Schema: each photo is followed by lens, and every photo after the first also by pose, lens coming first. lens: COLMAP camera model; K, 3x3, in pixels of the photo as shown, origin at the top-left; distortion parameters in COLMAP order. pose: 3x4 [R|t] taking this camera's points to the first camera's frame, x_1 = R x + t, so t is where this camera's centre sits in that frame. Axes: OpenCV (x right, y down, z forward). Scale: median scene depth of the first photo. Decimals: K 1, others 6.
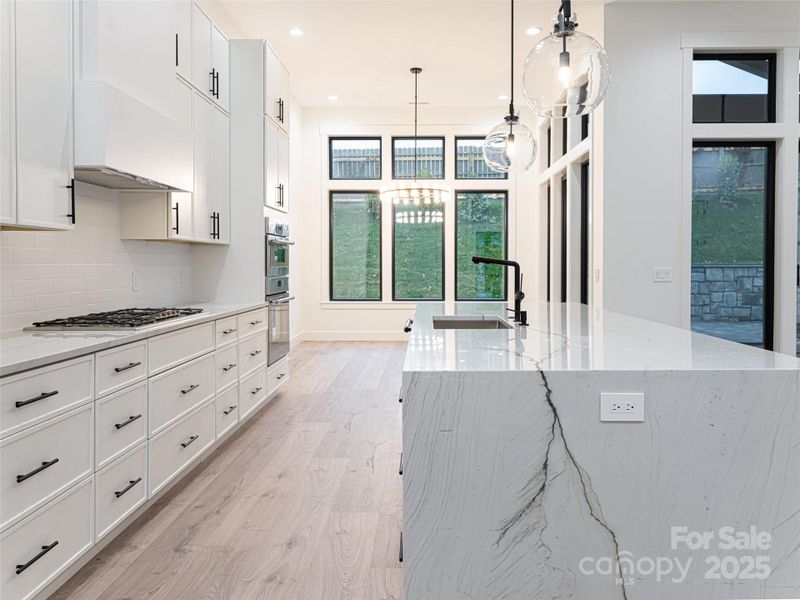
lens RADIAL K [[609.1, 0, 423.9], [0, 609.1, 272.5], [0, 0, 1]] dist [0.001291, -0.000426]
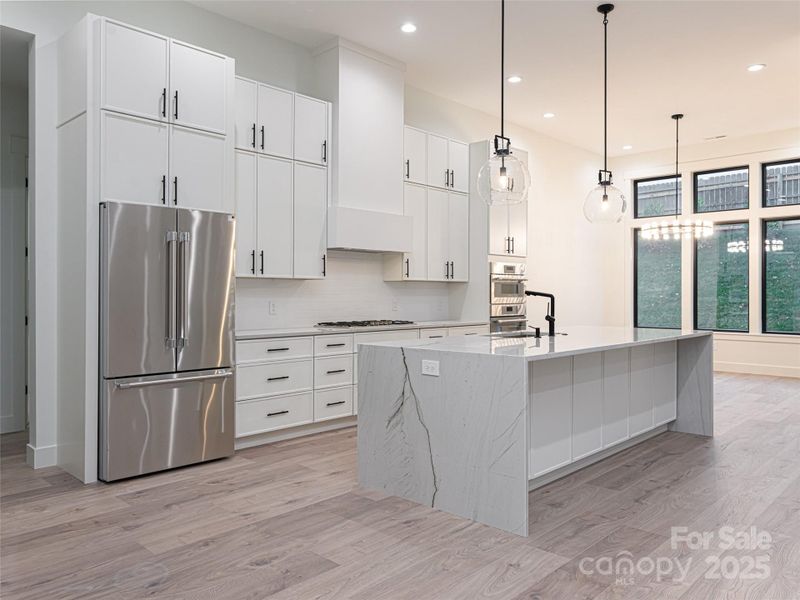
lens RADIAL K [[603.3, 0, 400.0], [0, 603.3, 300.0], [0, 0, 1]] dist [-0.001247, 0.001690]
pose [[0.723253, 0.007620, -0.690541, 0.569019], [-0.009722, 0.999952, 0.000851, -0.000970], [0.690515, 0.006098, 0.723293, -0.176572]]
